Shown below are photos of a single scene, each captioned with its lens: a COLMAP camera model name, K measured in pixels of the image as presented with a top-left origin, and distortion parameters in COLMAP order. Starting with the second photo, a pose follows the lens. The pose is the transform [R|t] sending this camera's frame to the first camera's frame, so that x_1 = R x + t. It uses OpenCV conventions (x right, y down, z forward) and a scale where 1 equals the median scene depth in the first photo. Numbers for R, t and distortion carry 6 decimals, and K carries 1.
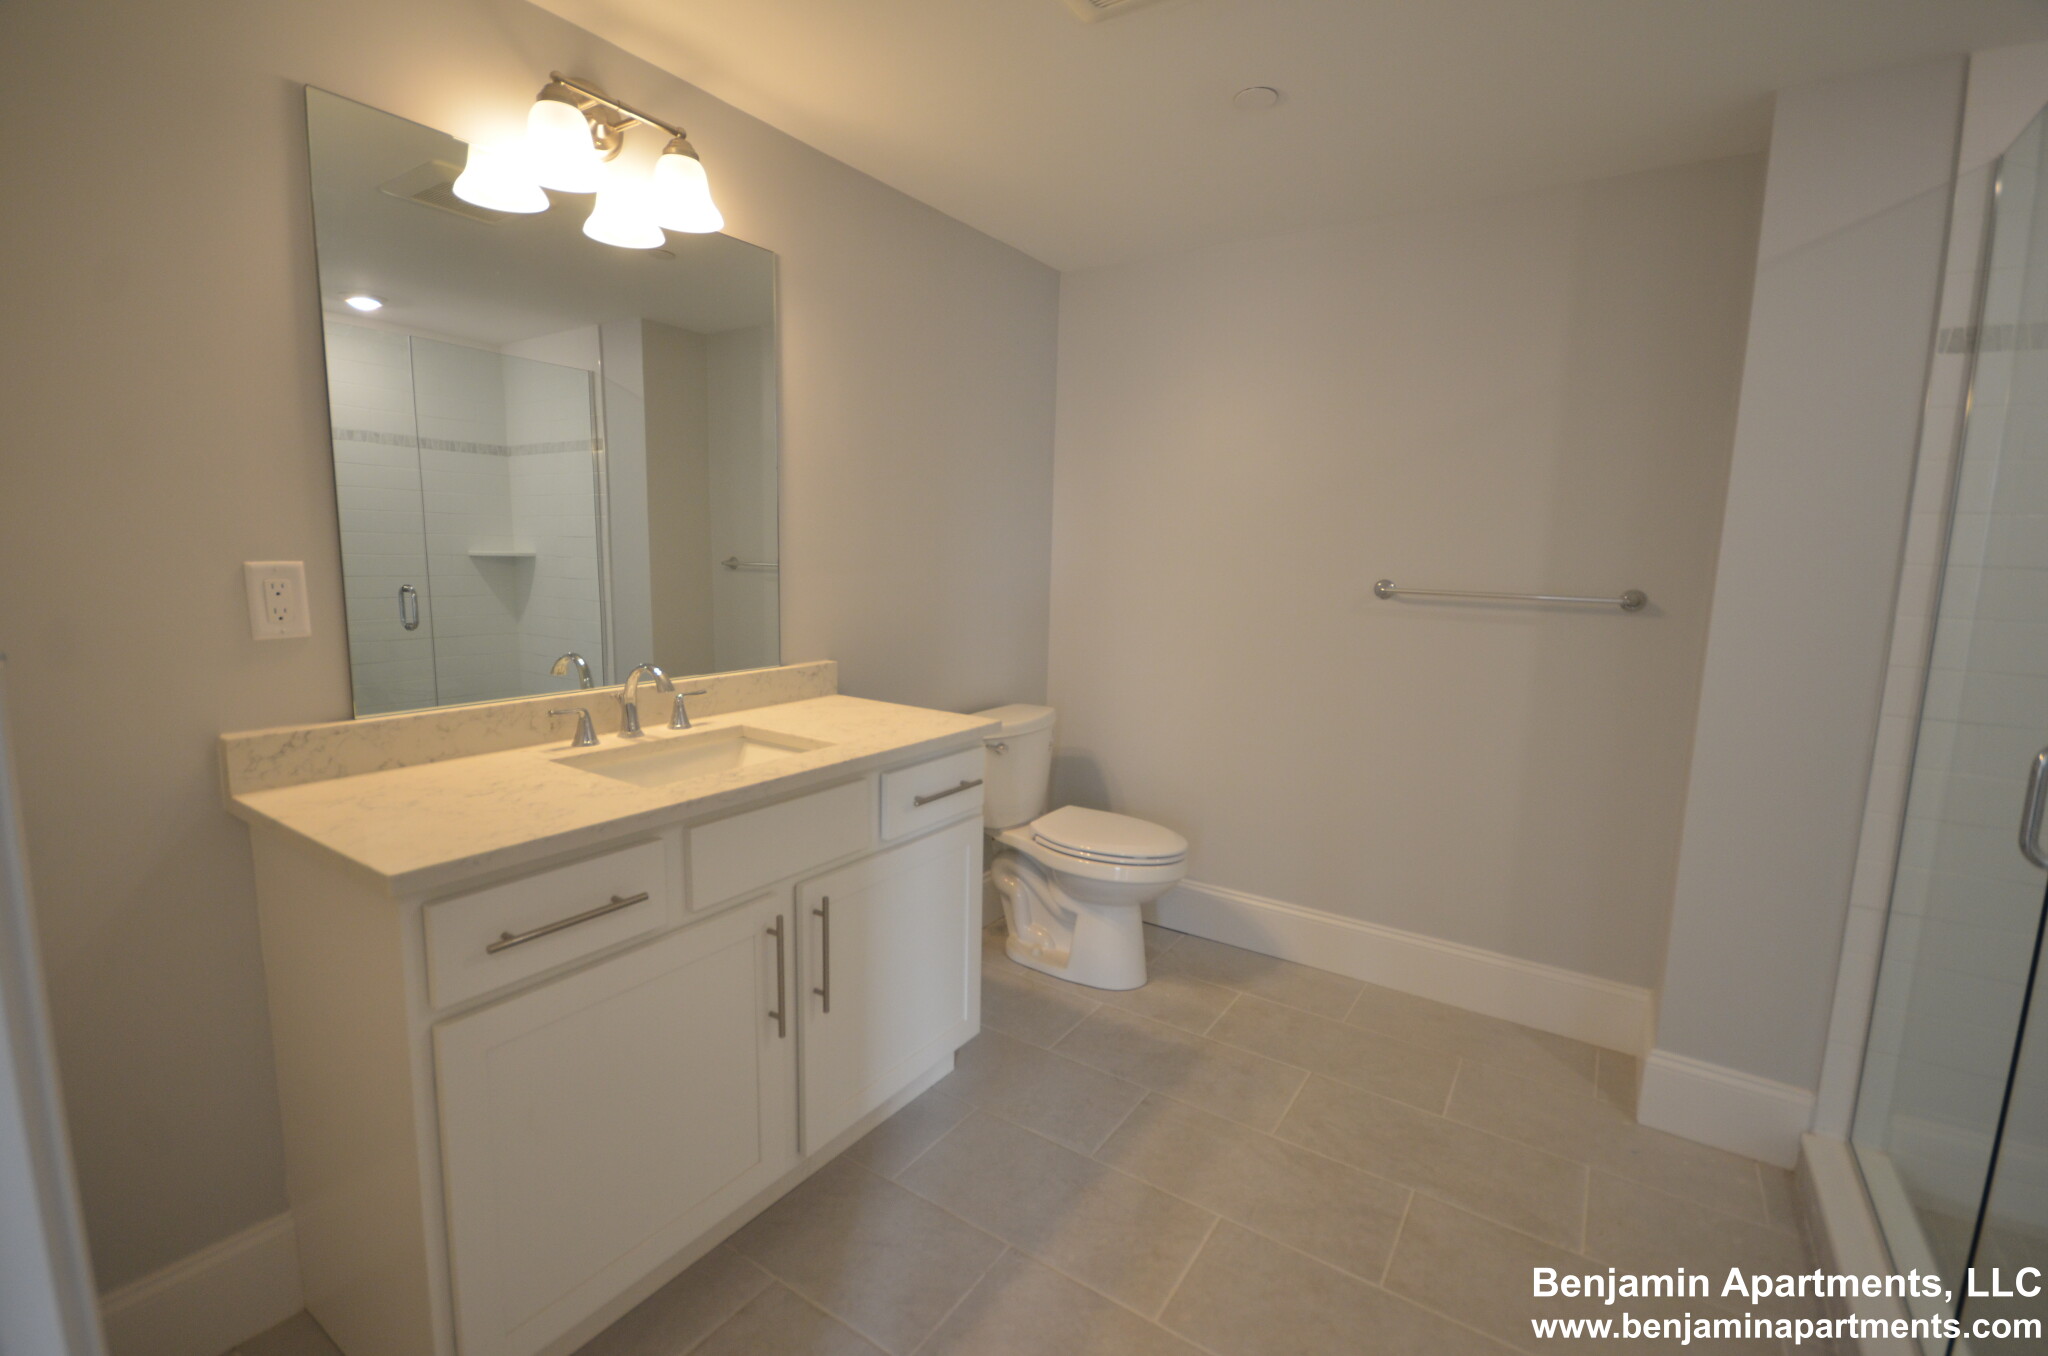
lens RADIAL K [[898.6, 0, 1025.8], [0, 898.6, 672.1], [0, 0, 1]] dist [0.003820, -0.006494]
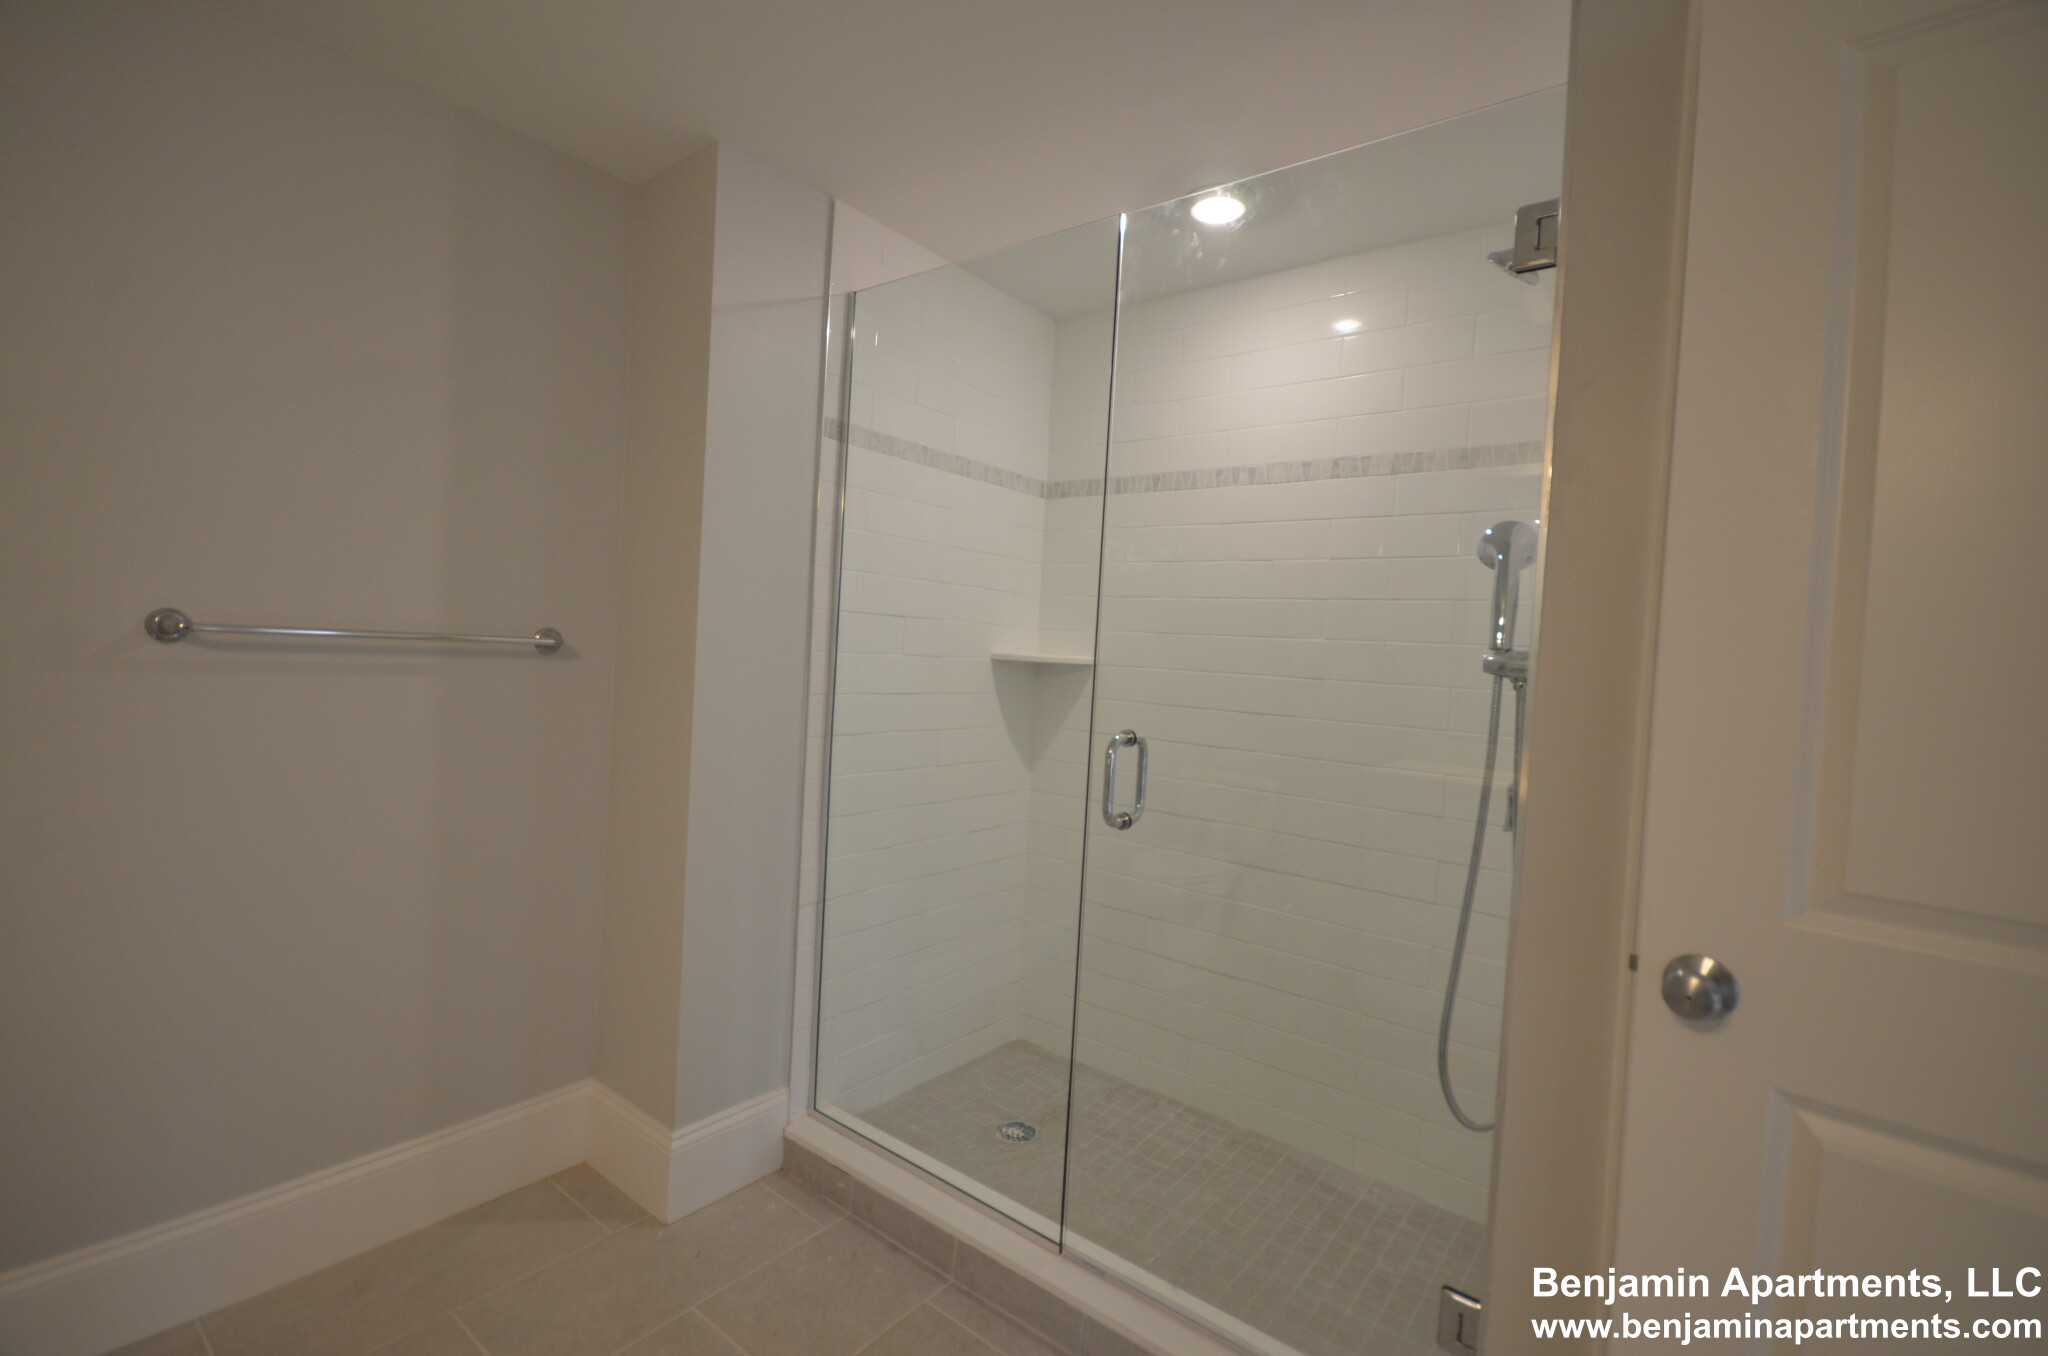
lens RADIAL K [[898.6, 0, 1025.8], [0, 898.6, 672.1], [0, 0, 1]] dist [0.003820, -0.006494]
pose [[0.073049, -0.048620, 0.996143, -0.146382], [0.082301, 0.995698, 0.042563, -0.050709], [-0.993927, 0.078874, 0.076736, 0.498392]]
